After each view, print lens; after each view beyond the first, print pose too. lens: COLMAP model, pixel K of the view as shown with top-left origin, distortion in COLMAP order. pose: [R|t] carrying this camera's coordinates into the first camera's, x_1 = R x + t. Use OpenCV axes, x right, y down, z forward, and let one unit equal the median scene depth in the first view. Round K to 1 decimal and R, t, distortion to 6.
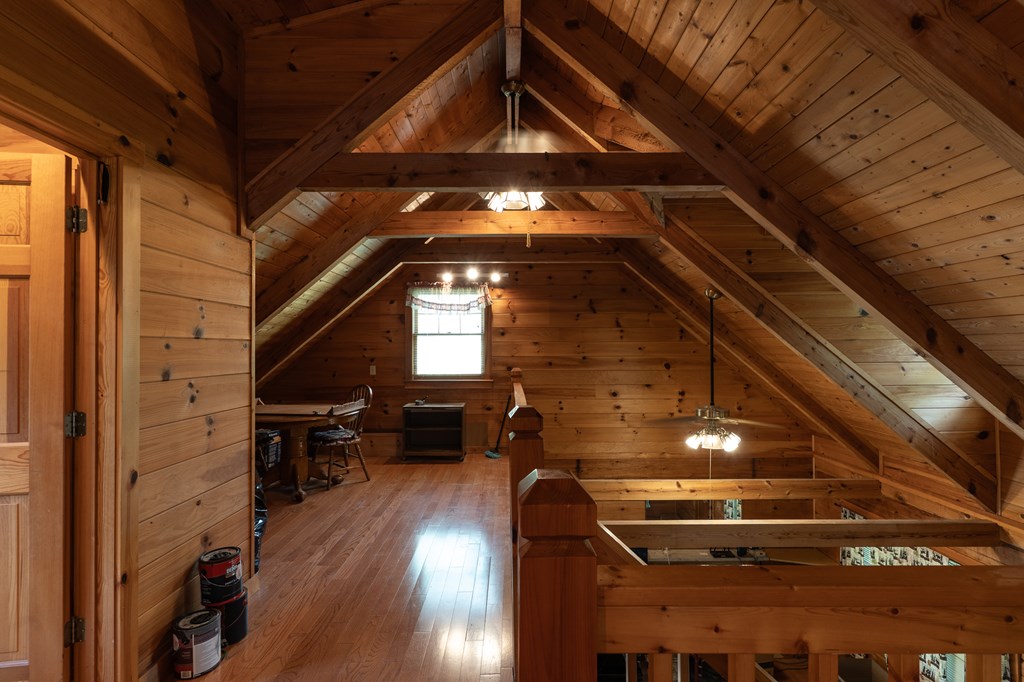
lens RADIAL K [[496.7, 0, 510.5], [0, 496.7, 340.0], [0, 0, 1]] dist [0.002207, -0.000239]
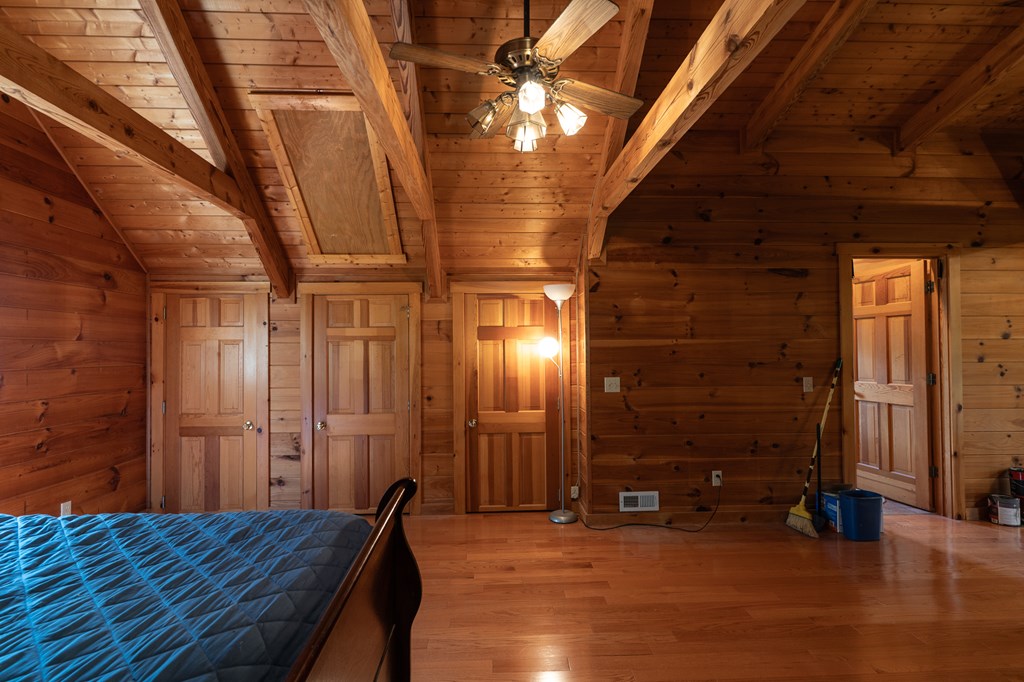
lens RADIAL K [[496.7, 0, 510.5], [0, 496.7, 340.0], [0, 0, 1]] dist [0.002207, -0.000239]
pose [[0.058068, -0.010816, -0.998254, 1.147583], [0.020833, 0.999737, -0.009620, -0.021814], [0.998095, -0.020238, 0.058278, -0.932280]]
